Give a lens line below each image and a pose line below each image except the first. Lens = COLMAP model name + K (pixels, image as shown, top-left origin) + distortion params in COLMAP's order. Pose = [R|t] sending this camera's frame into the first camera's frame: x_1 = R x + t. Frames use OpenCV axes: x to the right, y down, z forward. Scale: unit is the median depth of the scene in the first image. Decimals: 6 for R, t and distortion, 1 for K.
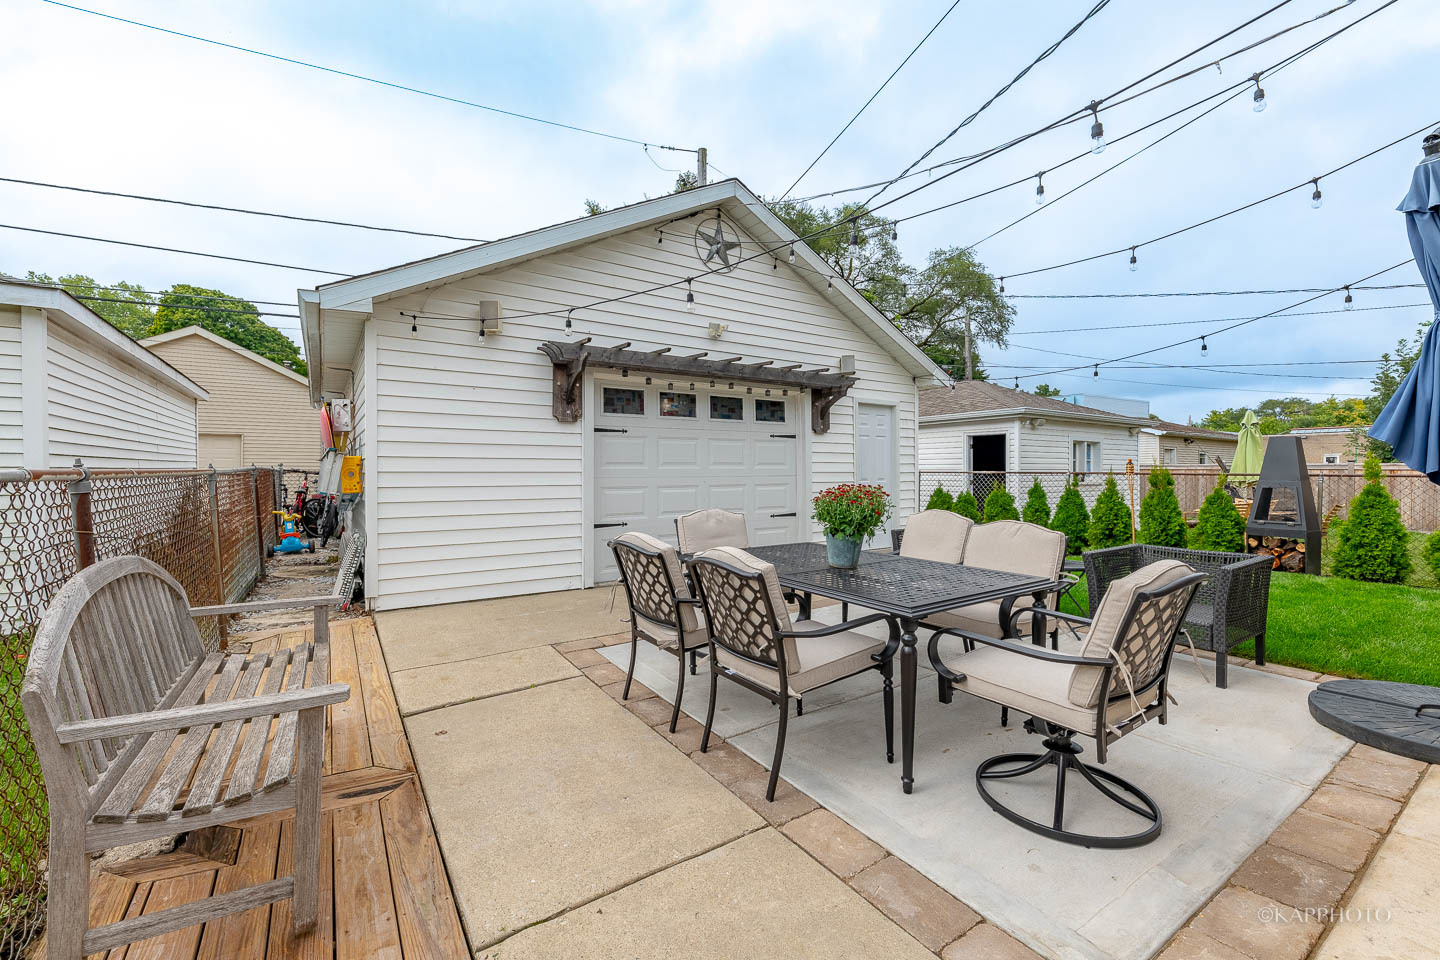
lens RADIAL K [[592.4, 0, 707.8], [0, 592.4, 474.0], [0, 0, 1]] dist [0.004370, -0.002647]
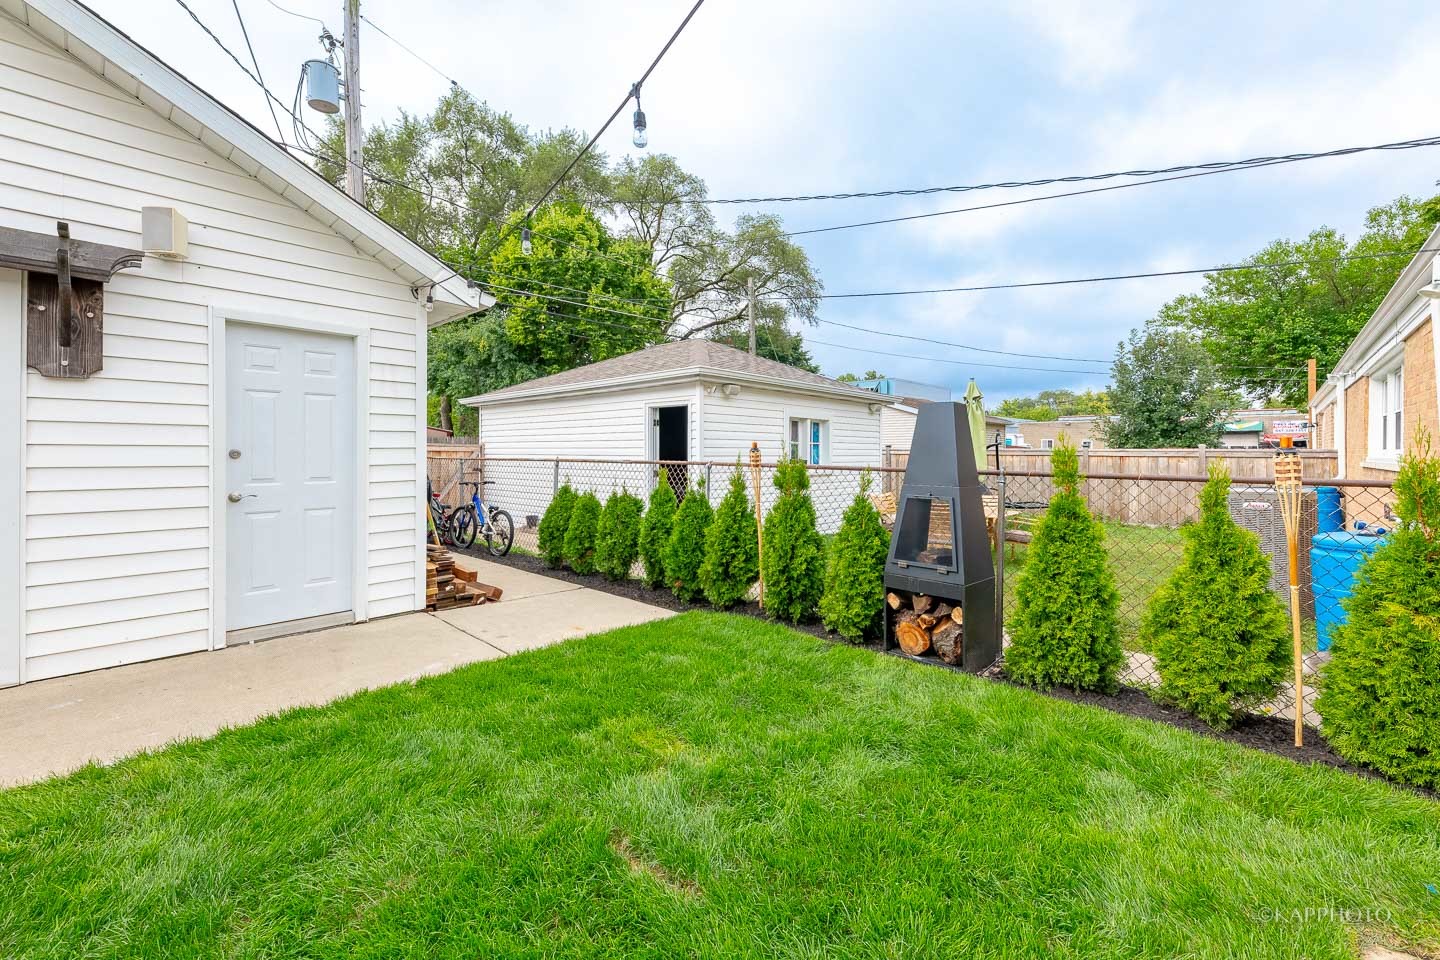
lens RADIAL K [[592.4, 0, 752.7], [0, 592.4, 452.8], [0, 0, 1]] dist [0.004370, -0.002647]
pose [[0.958959, 0.001917, 0.283537, 0.602188], [-0.000835, 0.999992, -0.003940, -0.013997], [-0.283543, 0.003541, 0.958953, 0.491113]]
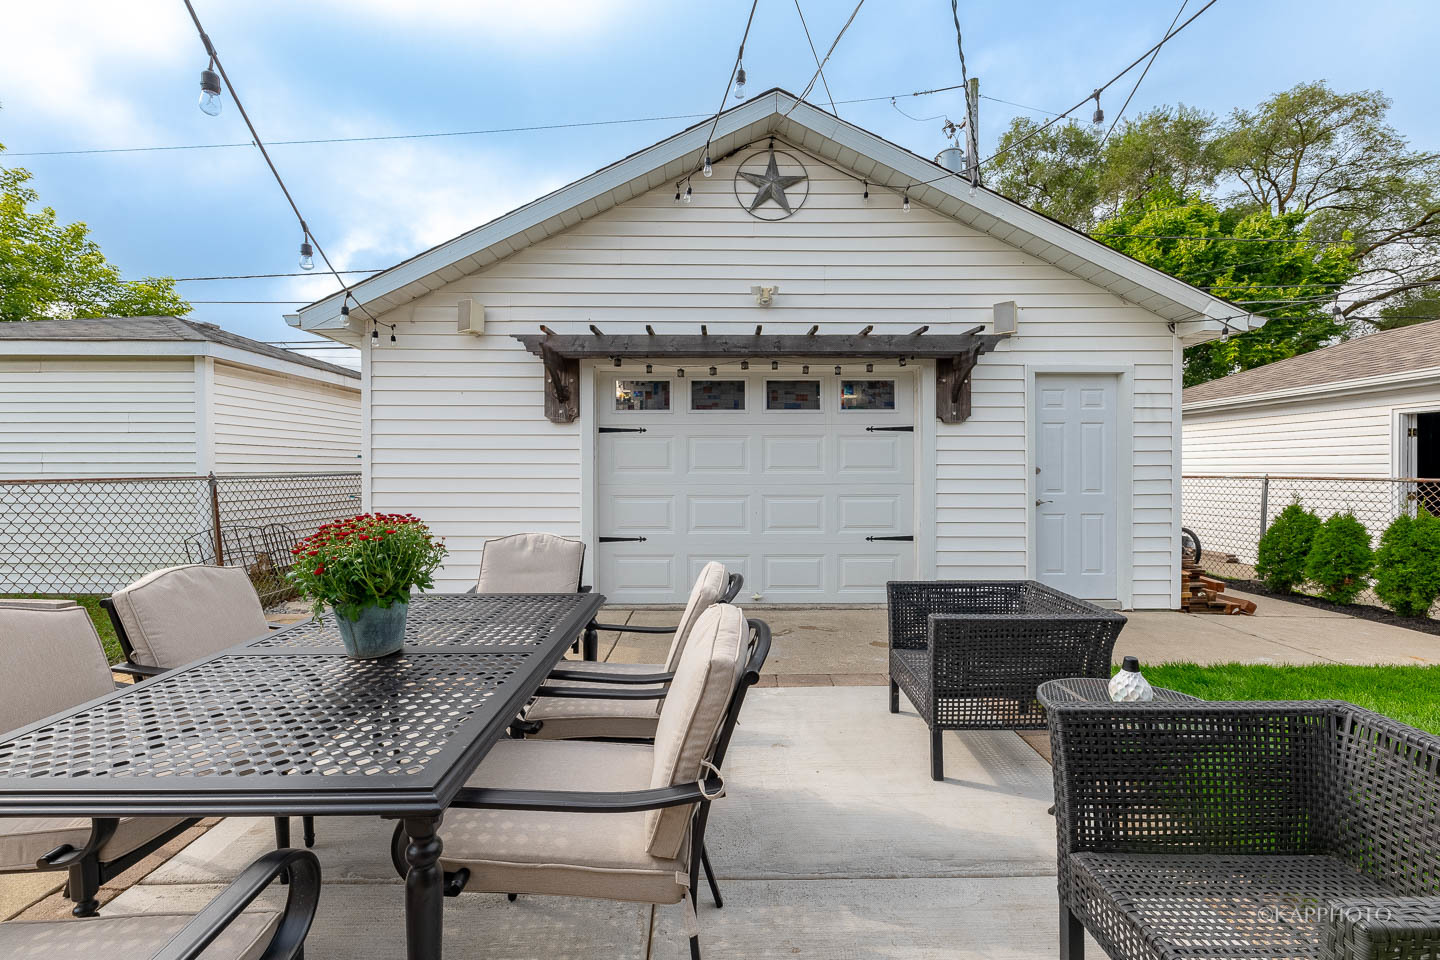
lens RADIAL K [[592.4, 0, 711.0], [0, 592.4, 474.6], [0, 0, 1]] dist [0.004370, -0.002647]
pose [[0.837830, 0.006519, -0.545893, 0.359835], [-0.004571, 0.999977, 0.004926, -0.011345], [0.545913, -0.001632, 0.837840, 0.296890]]
